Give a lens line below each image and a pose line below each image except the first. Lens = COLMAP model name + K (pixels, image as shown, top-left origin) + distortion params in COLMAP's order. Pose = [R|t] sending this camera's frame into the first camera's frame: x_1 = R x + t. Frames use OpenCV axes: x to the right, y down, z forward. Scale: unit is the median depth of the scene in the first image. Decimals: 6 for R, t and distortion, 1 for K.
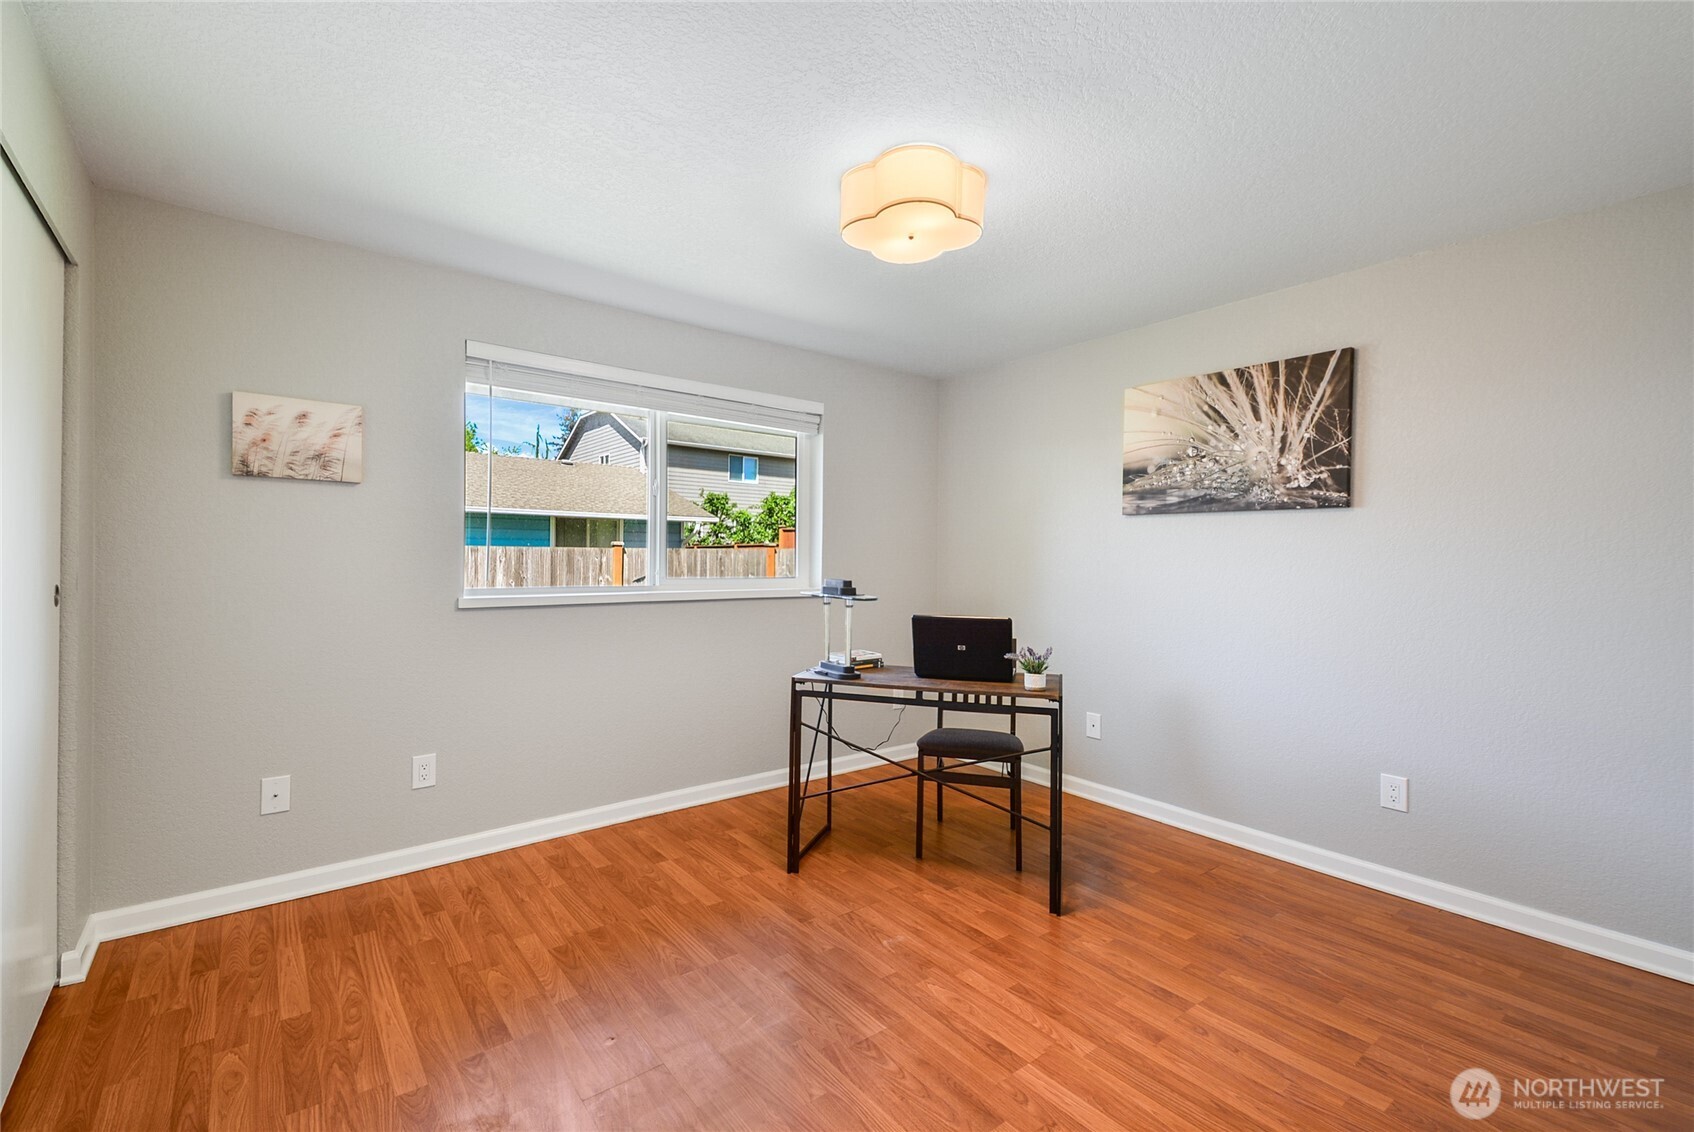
lens RADIAL K [[747.8, 0, 842.3], [0, 747.8, 542.9], [0, 0, 1]] dist [0.061390, -0.026485]
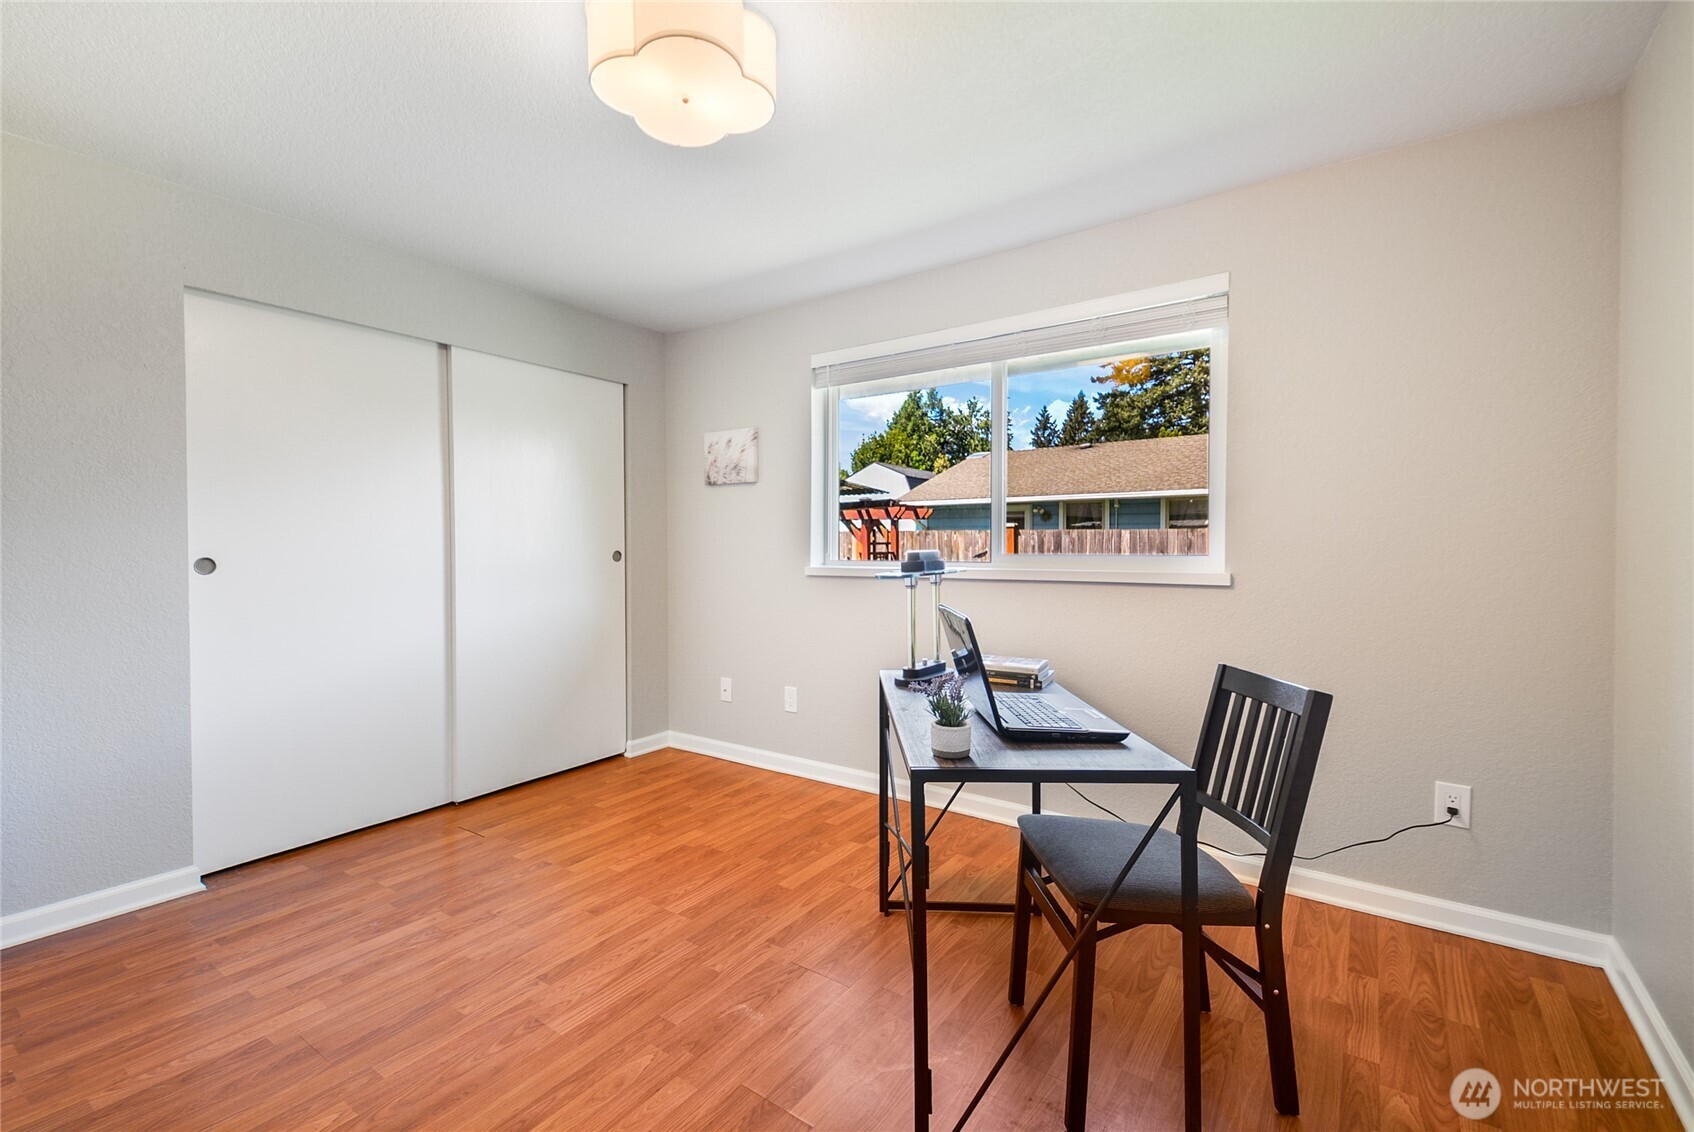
lens RADIAL K [[747.8, 0, 842.3], [0, 747.8, 542.9], [0, 0, 1]] dist [0.061390, -0.026485]
pose [[0.275160, -0.012223, -0.961321, 0.780601], [0.020195, 0.999772, -0.006931, 0.048794], [0.961186, -0.017507, 0.275344, 0.815914]]
